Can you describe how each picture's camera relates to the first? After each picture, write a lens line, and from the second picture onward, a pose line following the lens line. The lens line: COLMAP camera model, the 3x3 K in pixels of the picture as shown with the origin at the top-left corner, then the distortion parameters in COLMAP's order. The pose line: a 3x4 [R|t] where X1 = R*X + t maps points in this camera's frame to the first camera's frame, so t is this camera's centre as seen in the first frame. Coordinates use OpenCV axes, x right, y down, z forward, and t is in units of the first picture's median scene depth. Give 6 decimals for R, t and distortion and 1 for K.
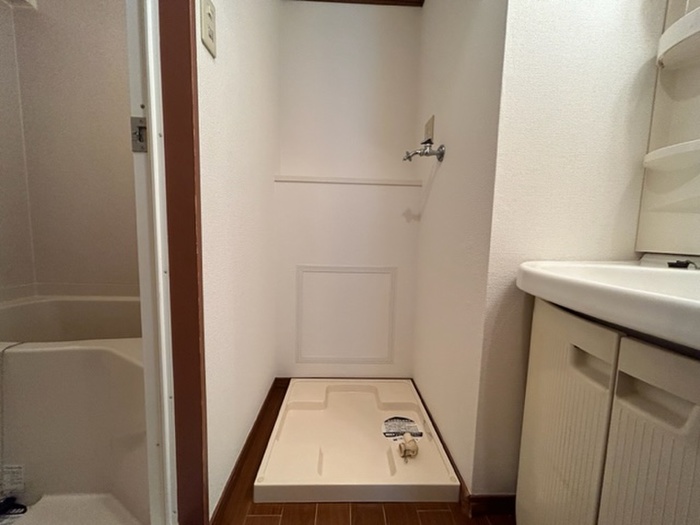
lens RADIAL K [[276.1, 0, 350.0], [0, 276.1, 262.5], [0, 0, 1]] dist [-0.011779, 0.000010]
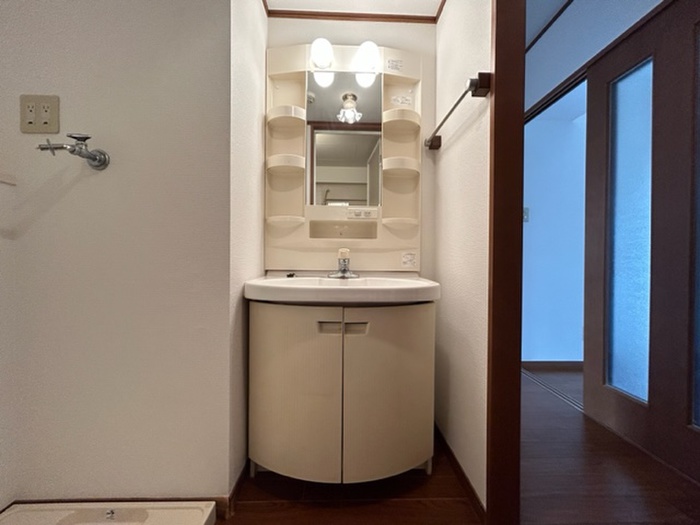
lens RADIAL K [[280.1, 0, 350.0], [0, 280.1, 262.5], [0, 0, 1]] dist [0.000231, 0.000080]
pose [[-0.001168, -0.034045, 0.999420, -0.732882], [0.090433, 0.995322, 0.034011, -0.102751], [-0.995902, 0.090420, 0.001917, 0.472383]]
